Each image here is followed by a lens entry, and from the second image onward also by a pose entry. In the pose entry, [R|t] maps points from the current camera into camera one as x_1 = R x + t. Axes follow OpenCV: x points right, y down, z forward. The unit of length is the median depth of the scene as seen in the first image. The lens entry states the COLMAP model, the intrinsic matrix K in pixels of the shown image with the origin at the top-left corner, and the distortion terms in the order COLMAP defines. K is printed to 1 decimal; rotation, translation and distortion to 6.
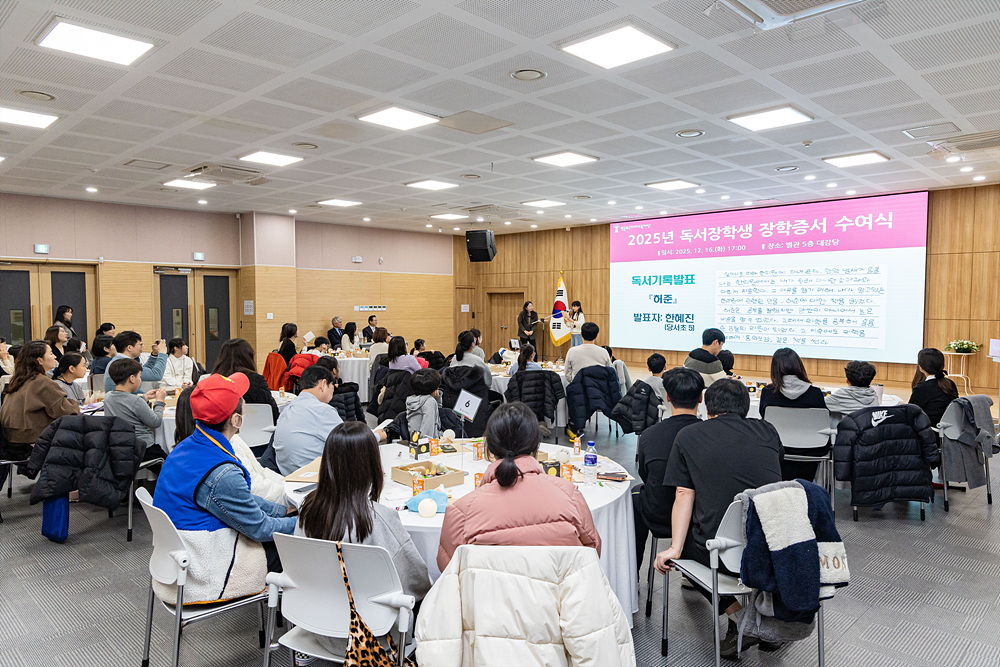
lens RADIAL K [[668.6, 0, 474.9], [0, 668.6, 337.3], [0, 0, 1]] dist [0.008482, 0.003447]
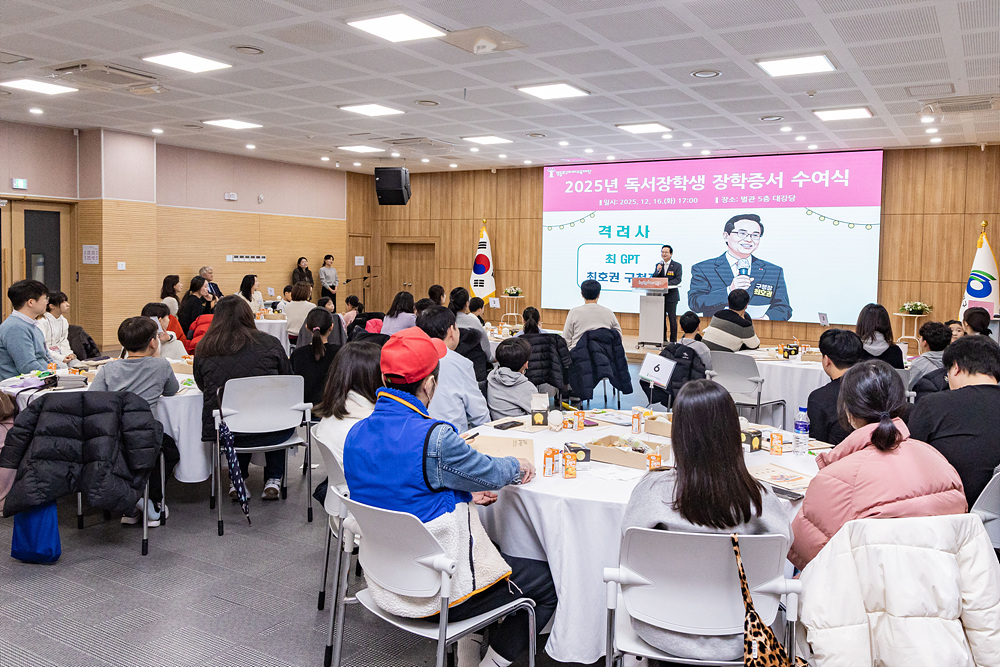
lens RADIAL K [[791.5, 0, 508.4], [0, 791.5, 291.8], [0, 0, 1]] dist [0.012733, 0.003017]
pose [[0.967318, 0.008471, 0.253426, -0.127211], [-0.006541, 0.999943, -0.008457, 0.002741], [-0.253483, 0.006523, 0.967318, 0.013960]]
